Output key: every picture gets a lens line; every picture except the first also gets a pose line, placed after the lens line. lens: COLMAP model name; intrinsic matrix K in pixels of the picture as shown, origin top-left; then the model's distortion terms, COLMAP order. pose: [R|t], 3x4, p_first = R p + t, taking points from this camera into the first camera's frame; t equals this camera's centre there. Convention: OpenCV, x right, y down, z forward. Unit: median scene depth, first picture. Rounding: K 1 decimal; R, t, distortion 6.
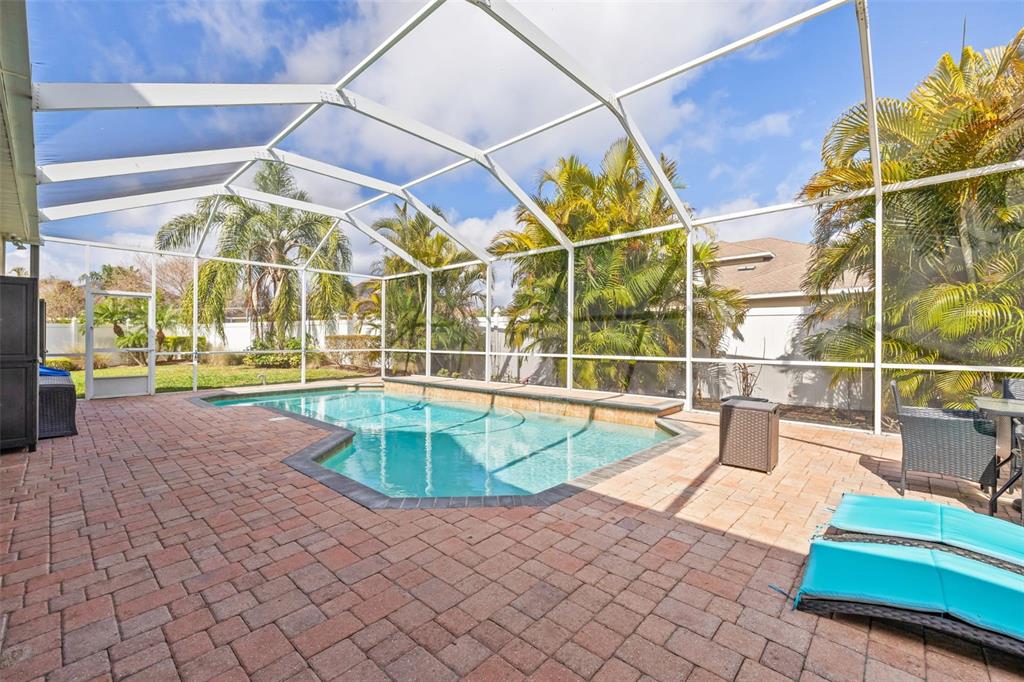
lens RADIAL K [[424.0, 0, 518.1], [0, 424.0, 341.7], [0, 0, 1]] dist [-0.001049, -0.000199]
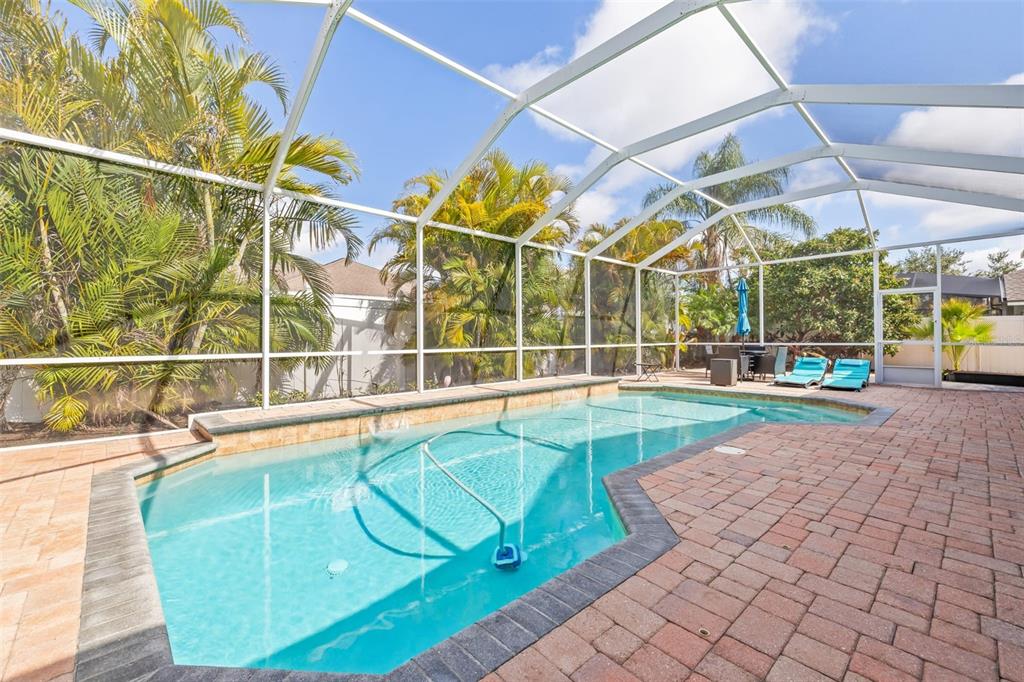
lens RADIAL K [[424.0, 0, 515.9], [0, 424.0, 337.2], [0, 0, 1]] dist [-0.001049, -0.000199]
pose [[0.095873, -0.009519, 0.995348, -0.707493], [0.003523, 0.999951, 0.009224, -0.001973], [-0.995387, 0.002622, 0.095902, 0.715356]]
